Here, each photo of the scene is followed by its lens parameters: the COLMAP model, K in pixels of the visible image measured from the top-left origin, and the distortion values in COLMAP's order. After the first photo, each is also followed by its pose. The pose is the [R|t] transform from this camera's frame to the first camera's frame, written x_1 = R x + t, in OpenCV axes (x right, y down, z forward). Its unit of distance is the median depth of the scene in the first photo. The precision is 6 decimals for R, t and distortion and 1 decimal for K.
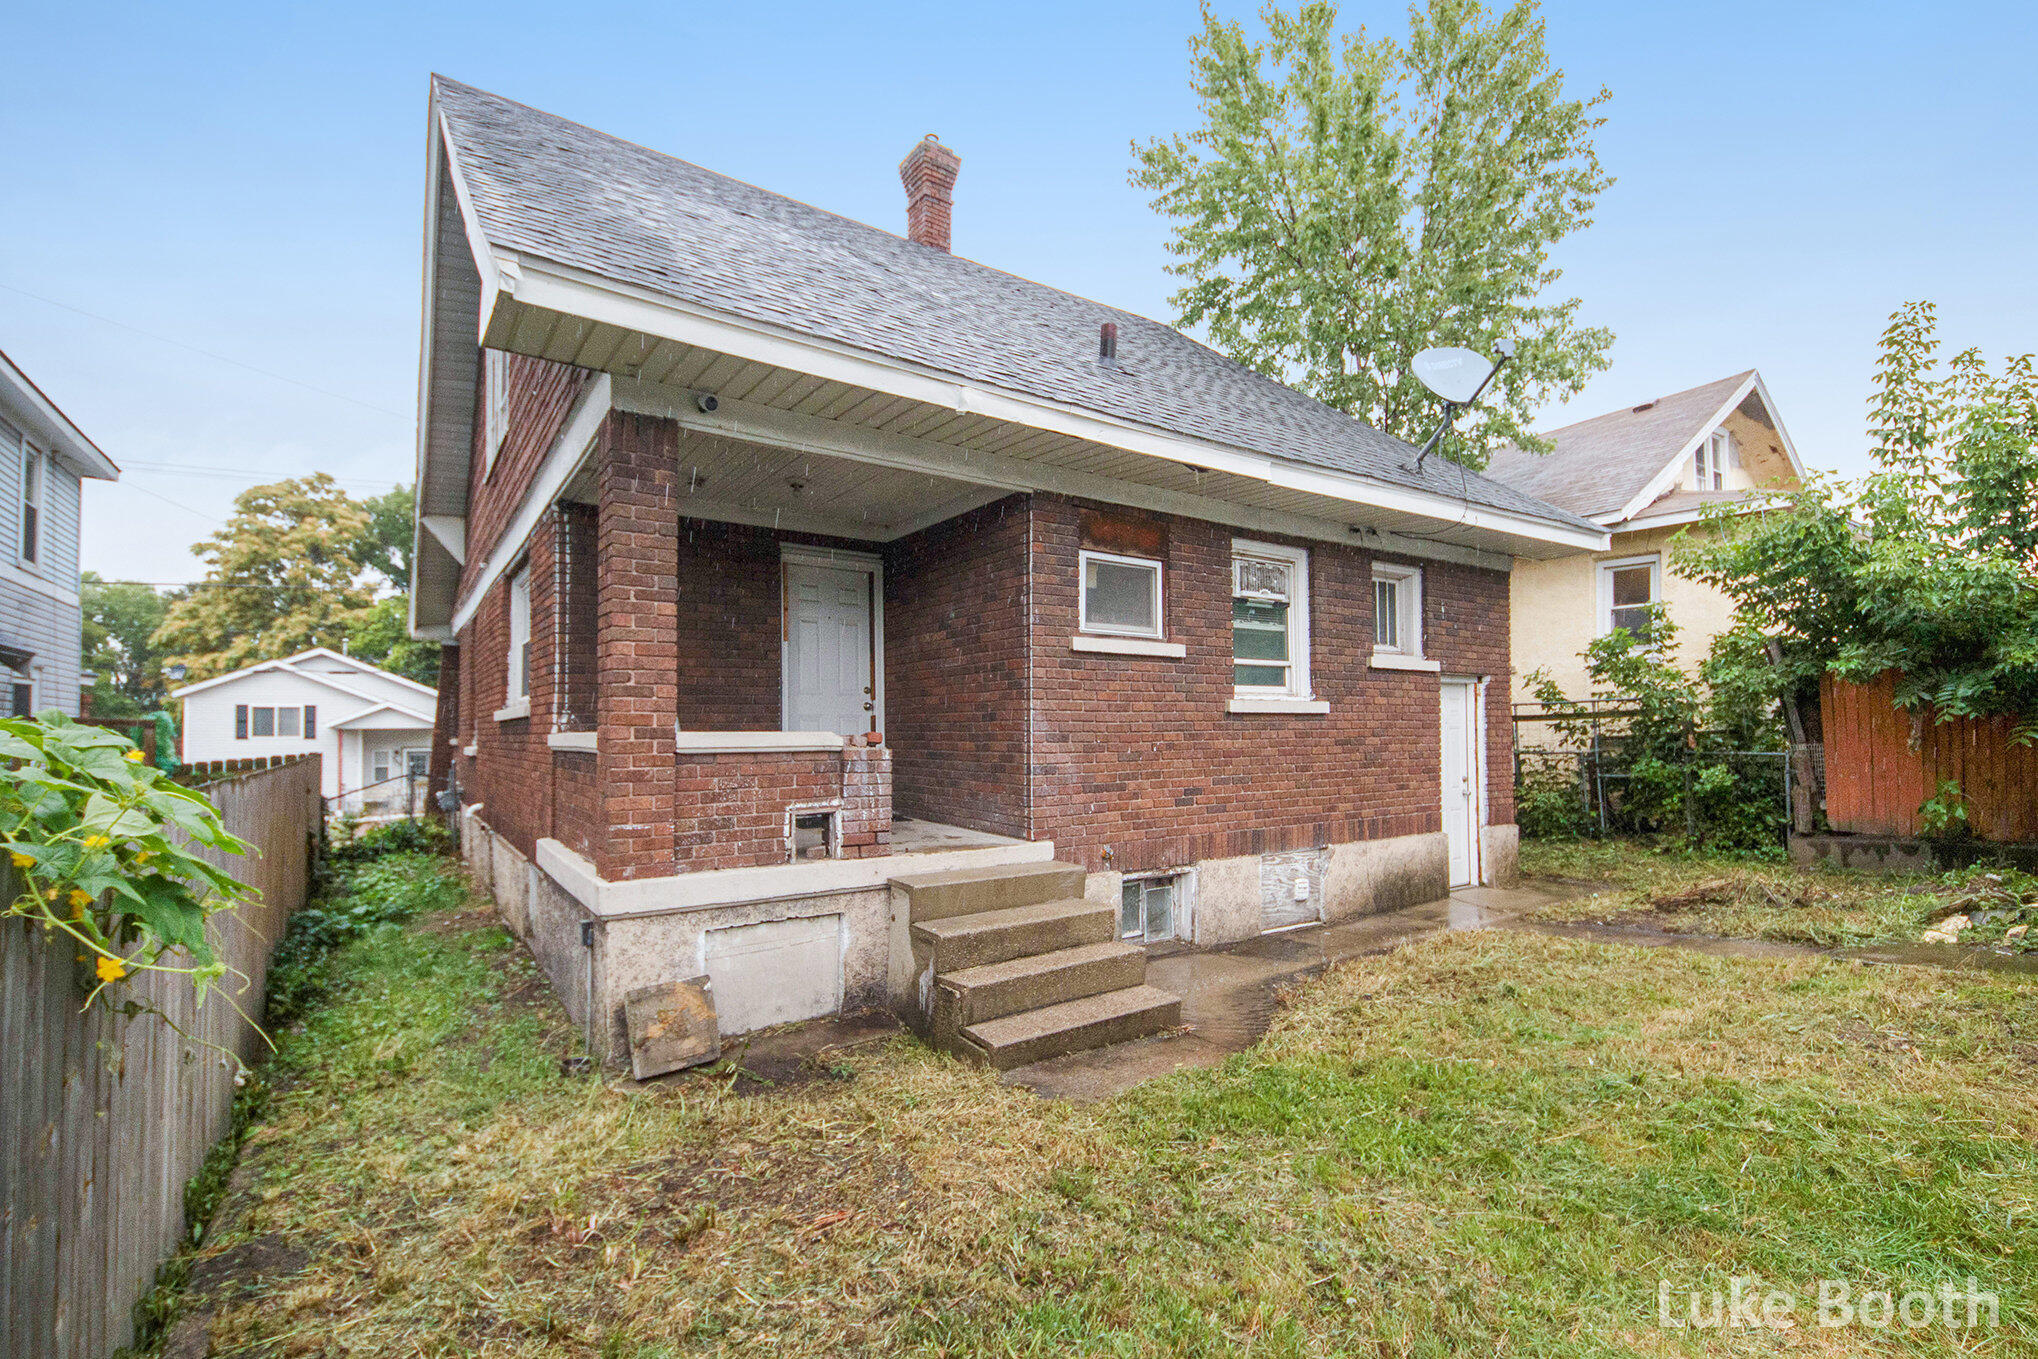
lens RADIAL K [[871.8, 0, 946.4], [0, 871.8, 719.2], [0, 0, 1]] dist [0.000033, -0.012257]
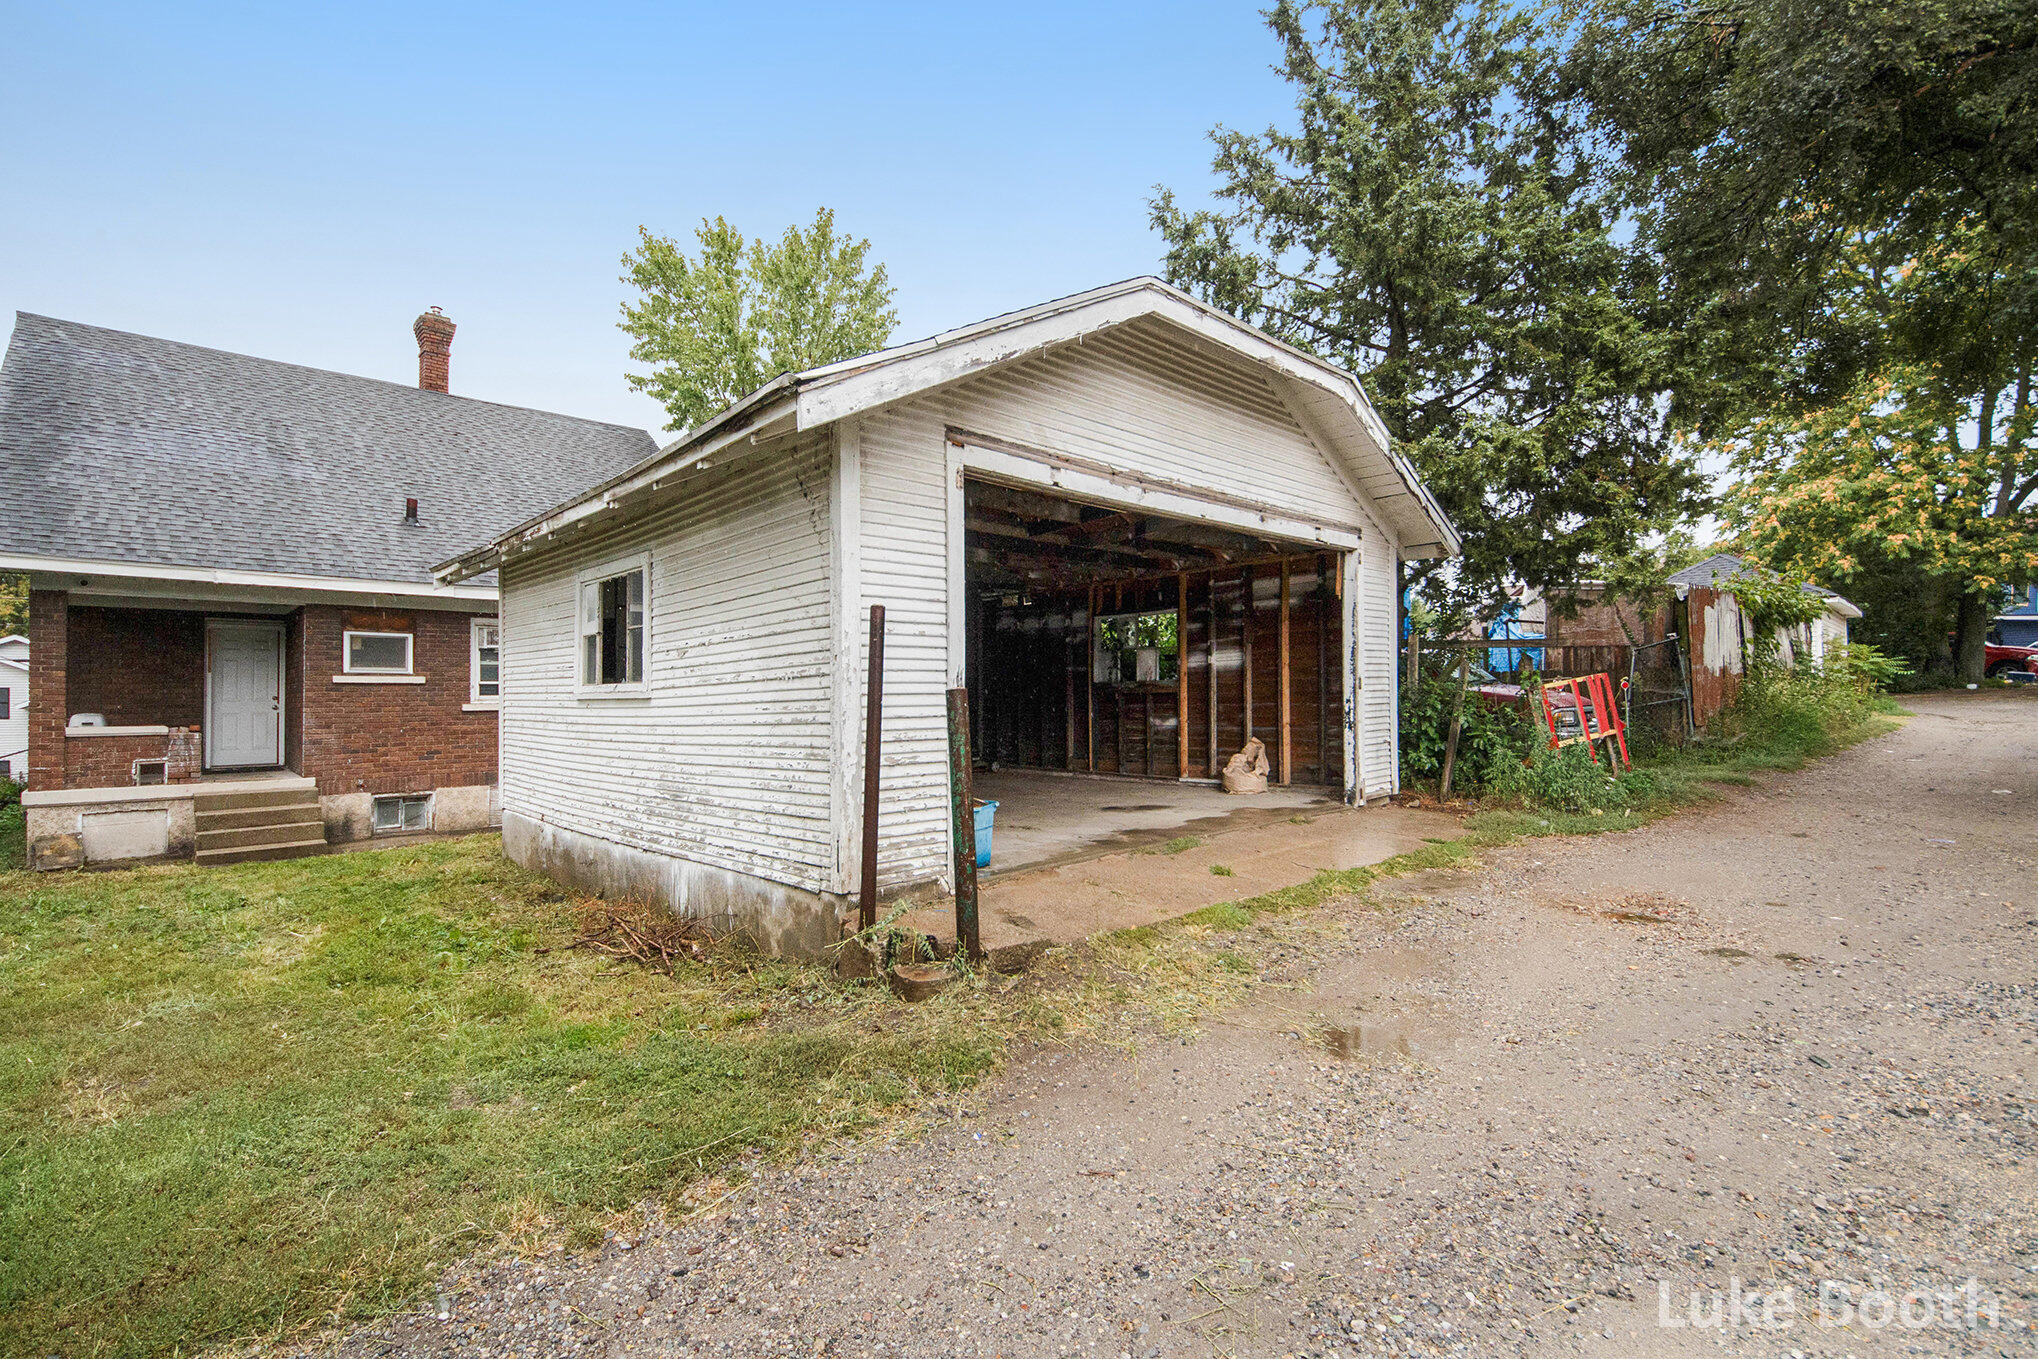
lens RADIAL K [[912.2, 0, 1023.2], [0, 912.2, 701.8], [0, 0, 1]] dist [0.039959, -0.038048]
pose [[0.985519, -0.006387, 0.169443, 1.229043], [0.003933, 0.999882, 0.014817, -0.054475], [-0.169518, -0.013936, 0.985429, -1.240473]]
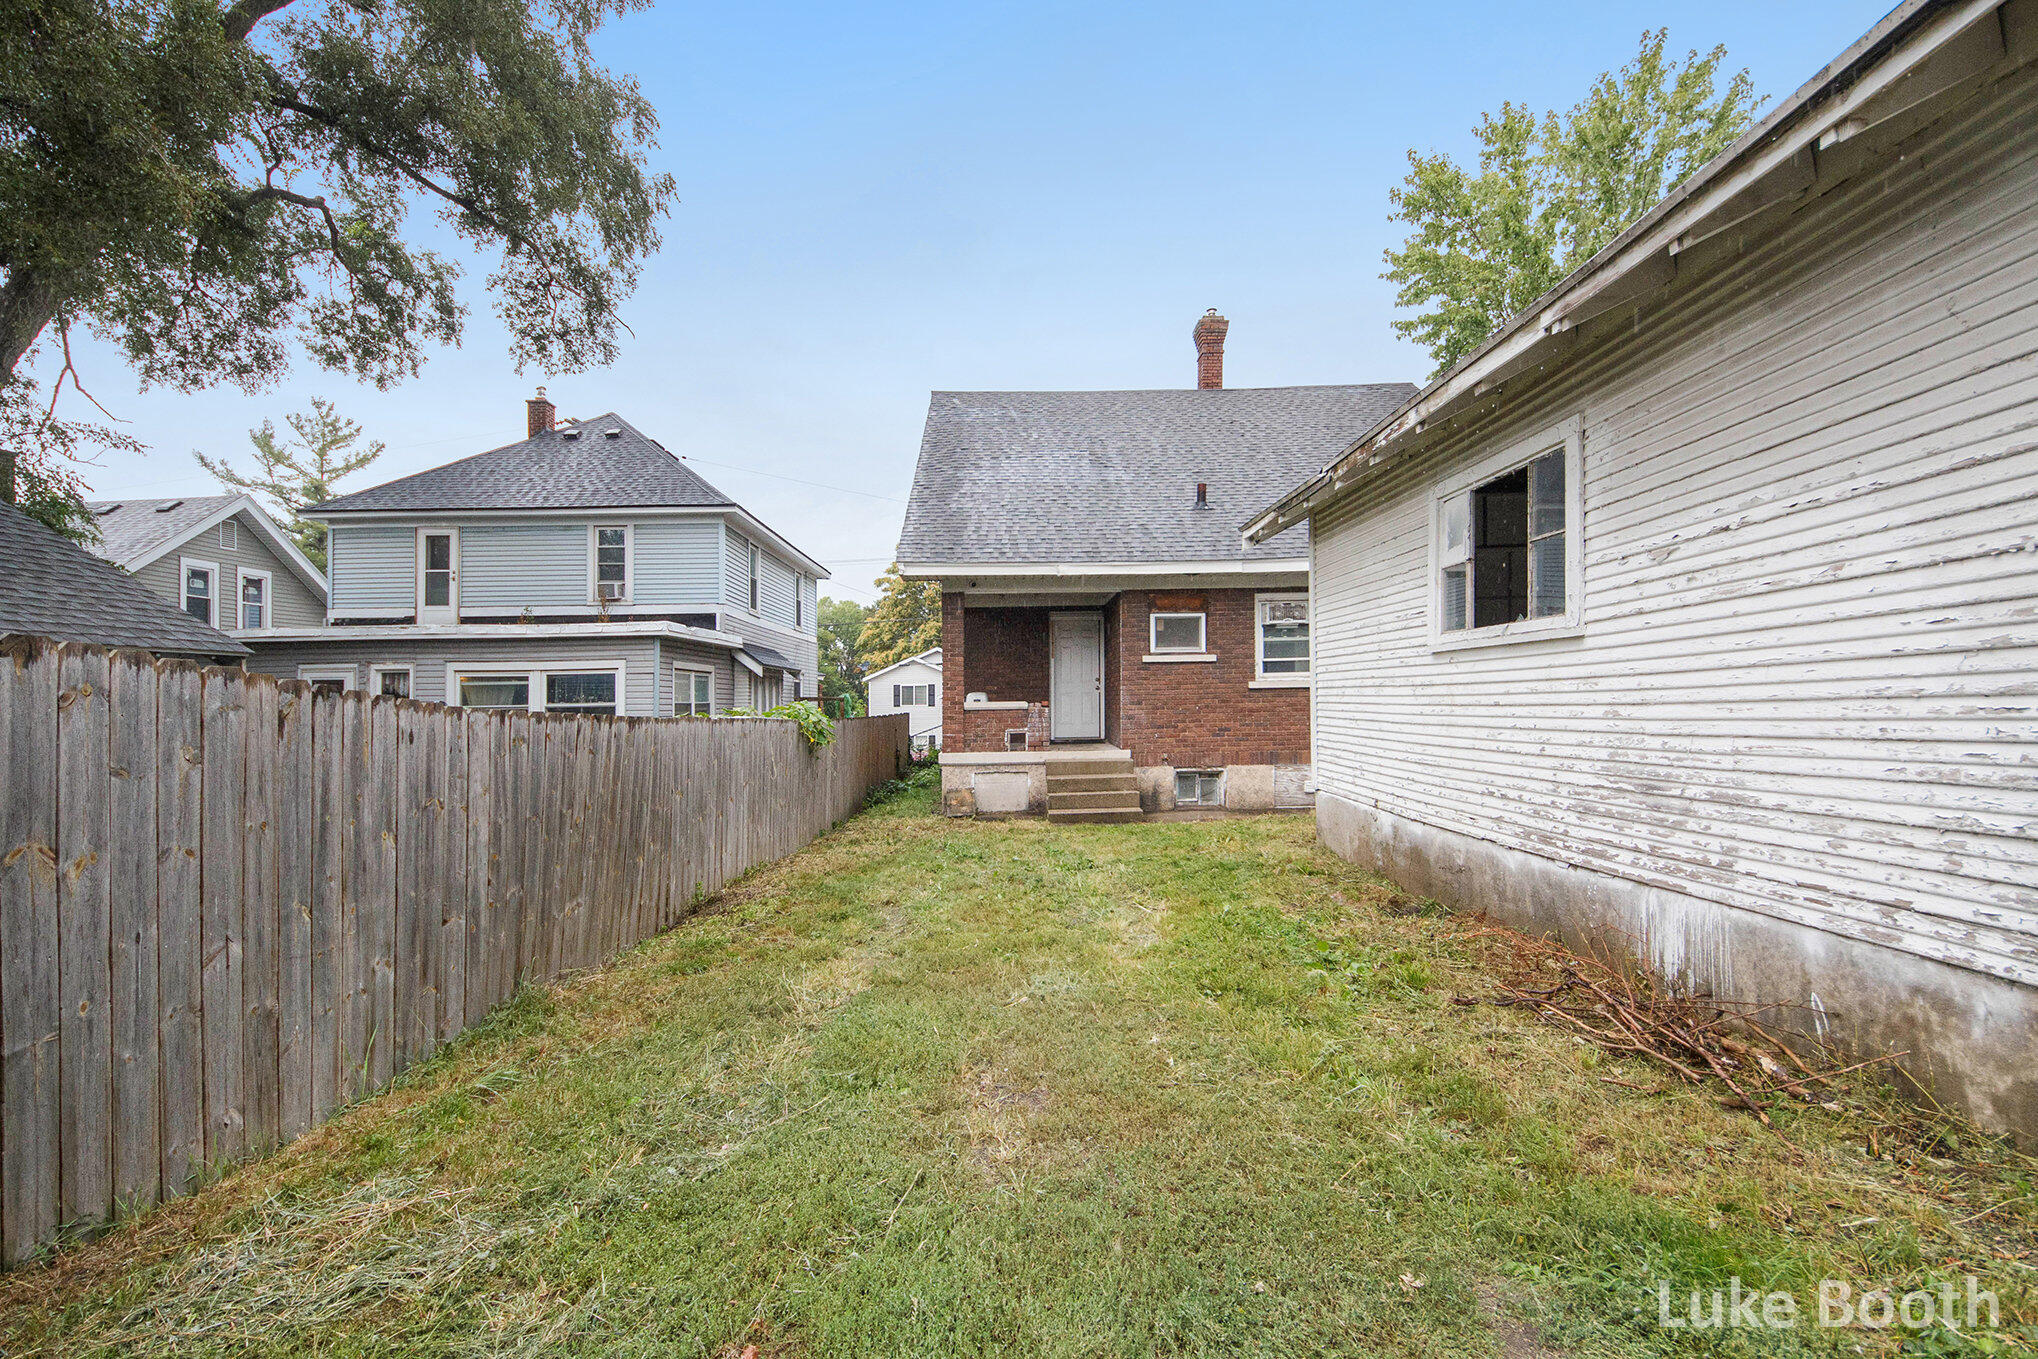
lens RADIAL K [[912.7, 0, 987.0], [0, 912.7, 684.3], [0, 0, 1]] dist [-0.010311, -0.000445]
pose [[0.817107, -0.020548, -0.576120, 1.027028], [0.020535, 0.999768, -0.006533, -0.015794], [0.576121, -0.006492, 0.817339, -0.972811]]
